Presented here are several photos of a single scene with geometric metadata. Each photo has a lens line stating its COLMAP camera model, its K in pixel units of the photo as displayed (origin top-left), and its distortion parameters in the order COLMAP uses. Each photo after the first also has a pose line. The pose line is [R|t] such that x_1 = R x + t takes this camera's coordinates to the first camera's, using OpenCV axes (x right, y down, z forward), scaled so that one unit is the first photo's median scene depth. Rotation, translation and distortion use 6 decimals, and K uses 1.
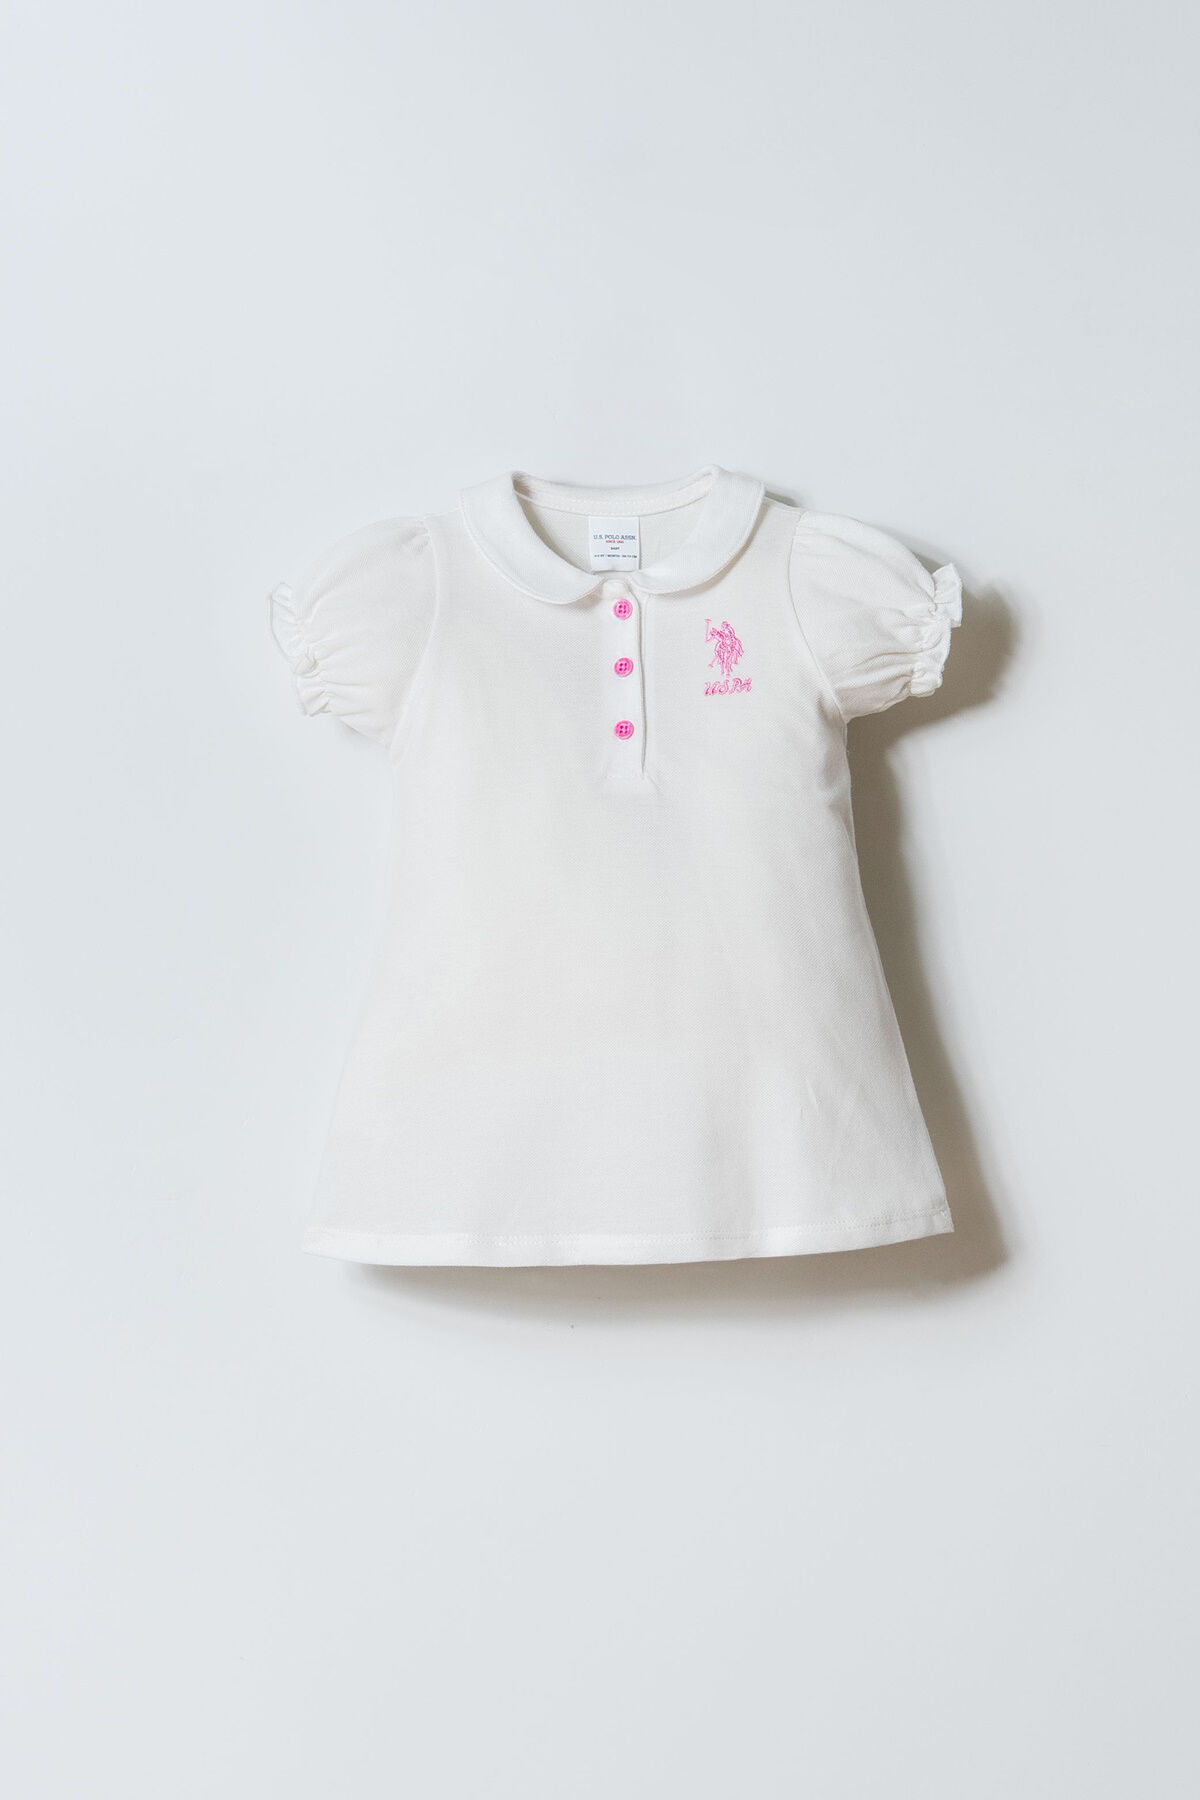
lens RADIAL K [[3934.1, 0, 600.0], [0, 3934.1, 900.0], [0, 0, 1]] dist [0.027986, 0.134161]
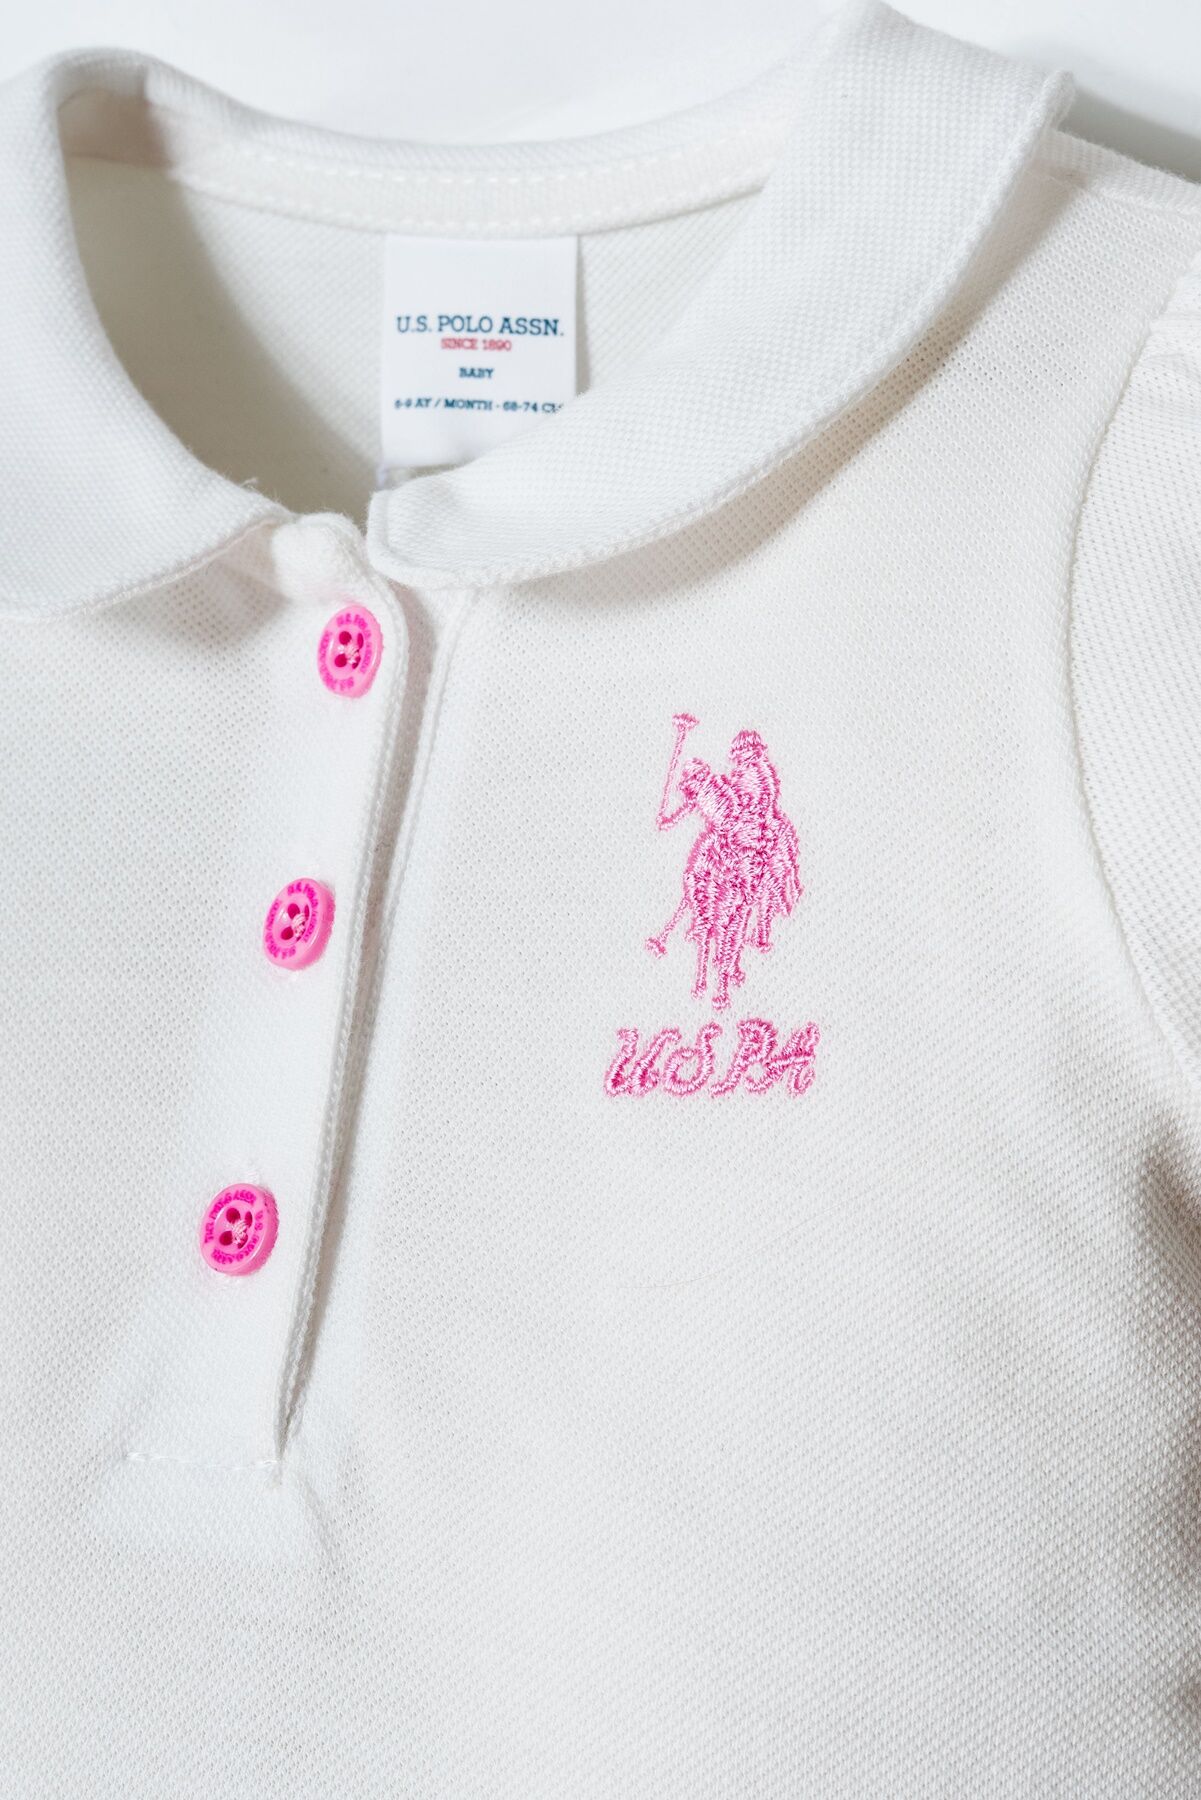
lens RADIAL K [[3934.1, 0, 600.5], [0, 3934.1, 900.0], [0, 0, 1]] dist [0.027986, 0.134161]
pose [[0.937838, 0.053114, -0.342984, 0.096039], [-0.036354, 0.997818, 0.055114, -0.072980], [0.345163, -0.039219, 0.937723, 0.801090]]
